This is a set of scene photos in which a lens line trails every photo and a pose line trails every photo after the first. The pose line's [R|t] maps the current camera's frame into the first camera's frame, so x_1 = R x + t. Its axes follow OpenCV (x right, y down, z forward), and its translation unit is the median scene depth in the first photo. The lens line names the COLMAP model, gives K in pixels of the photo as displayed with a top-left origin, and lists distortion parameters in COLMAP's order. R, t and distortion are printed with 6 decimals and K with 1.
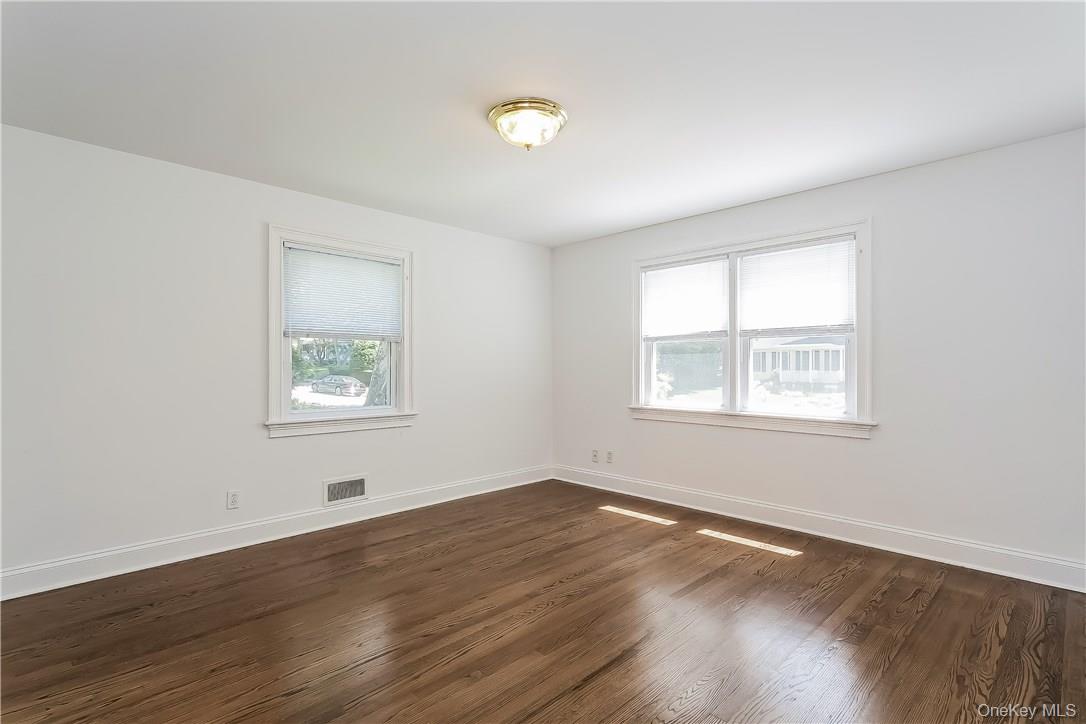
lens RADIAL K [[526.1, 0, 544.3], [0, 526.1, 369.2], [0, 0, 1]] dist [0.023860, 0.000237]
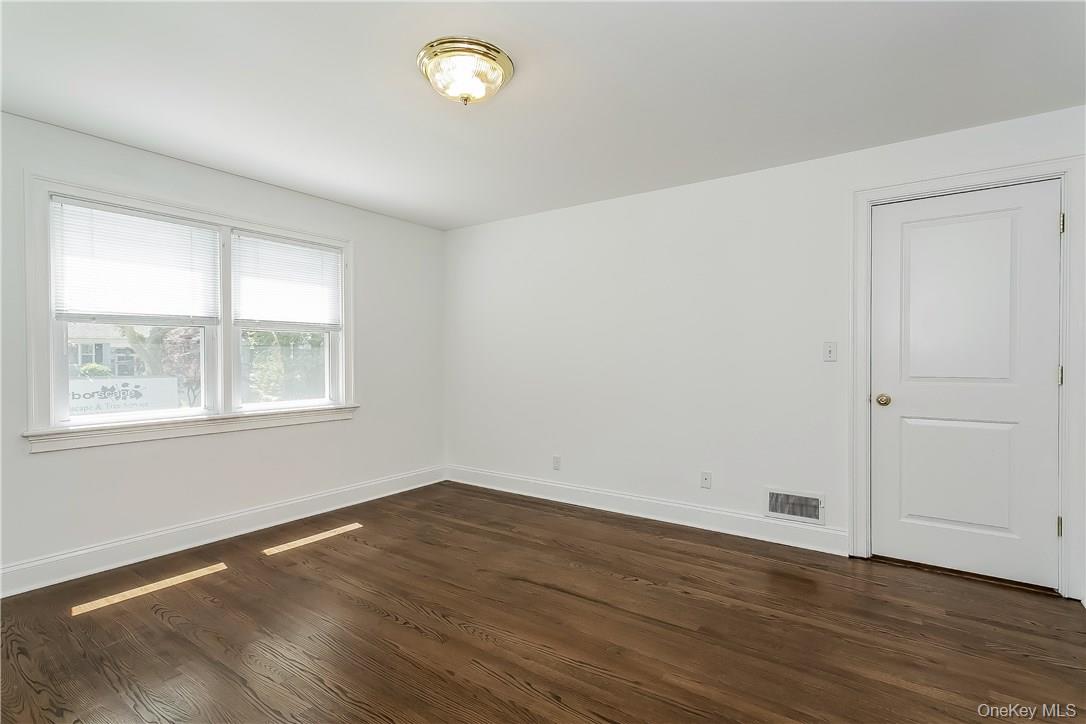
lens RADIAL K [[526.1, 0, 532.5], [0, 526.1, 358.4], [0, 0, 1]] dist [0.023860, 0.000237]
pose [[-0.164445, 0.005316, 0.986372, -0.657438], [0.007822, 0.999961, -0.004085, -0.000901], [-0.986355, 0.007044, -0.164480, 0.761858]]
